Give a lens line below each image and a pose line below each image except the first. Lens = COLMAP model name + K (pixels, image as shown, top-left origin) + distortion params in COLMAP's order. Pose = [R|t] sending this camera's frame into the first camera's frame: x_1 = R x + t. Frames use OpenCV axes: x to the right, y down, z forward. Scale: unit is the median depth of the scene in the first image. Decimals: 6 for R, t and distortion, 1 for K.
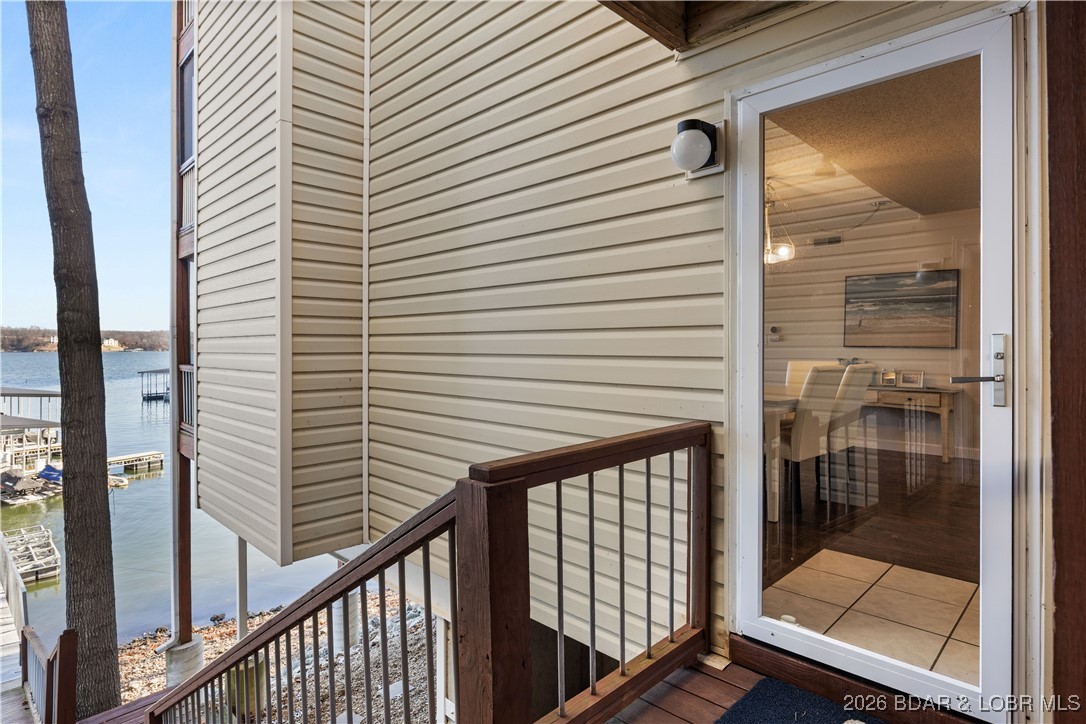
lens RADIAL K [[585.3, 0, 540.8], [0, 585.3, 356.1], [0, 0, 1]] dist [0.005149, 0.000765]
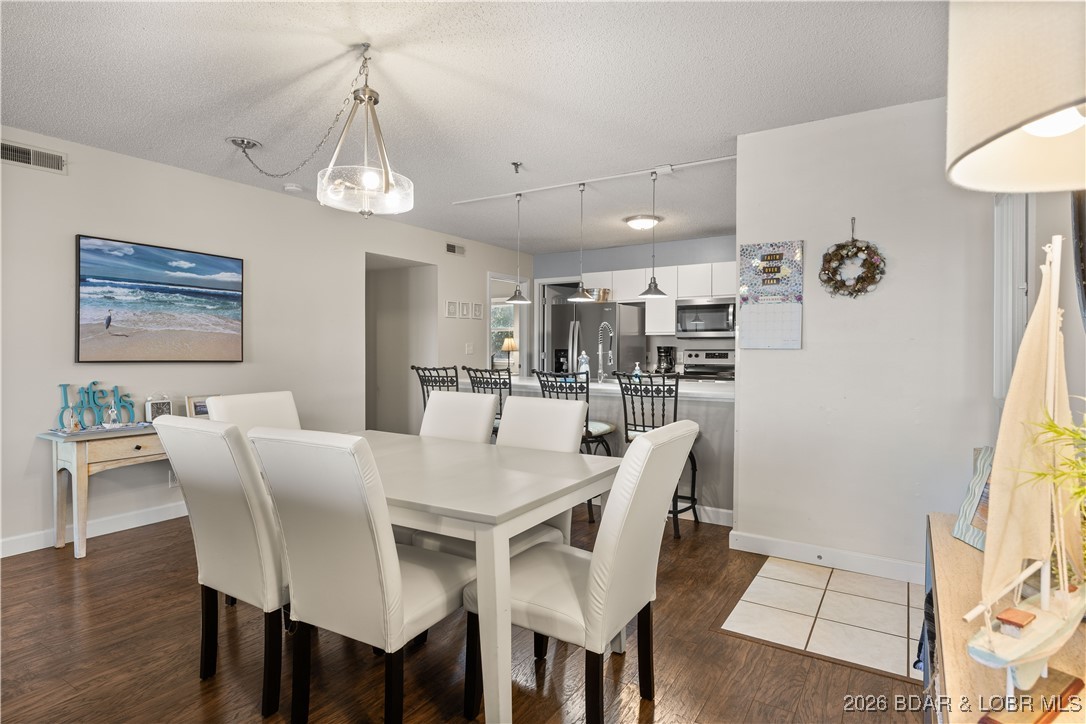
lens RADIAL K [[585.3, 0, 550.7], [0, 585.3, 360.5], [0, 0, 1]] dist [0.005149, 0.000765]
pose [[-0.222783, -0.019106, 0.974681, -0.124866], [0.015326, 0.999616, 0.023098, -0.026238], [-0.974748, 0.020084, -0.222405, 0.761172]]
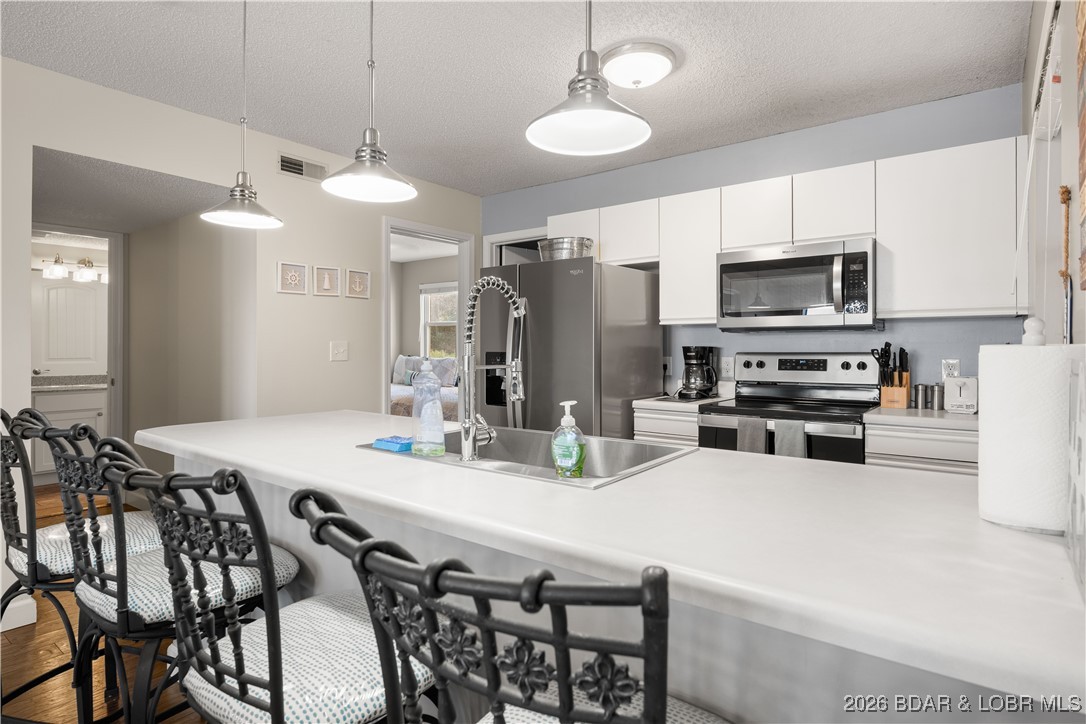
lens RADIAL K [[585.3, 0, 549.7], [0, 585.3, 356.6], [0, 0, 1]] dist [0.005149, 0.000765]
pose [[-0.135926, -0.013558, 0.990626, 0.368760], [0.017953, 0.999708, 0.016146, -0.025745], [-0.990556, 0.019979, -0.135643, 0.519921]]
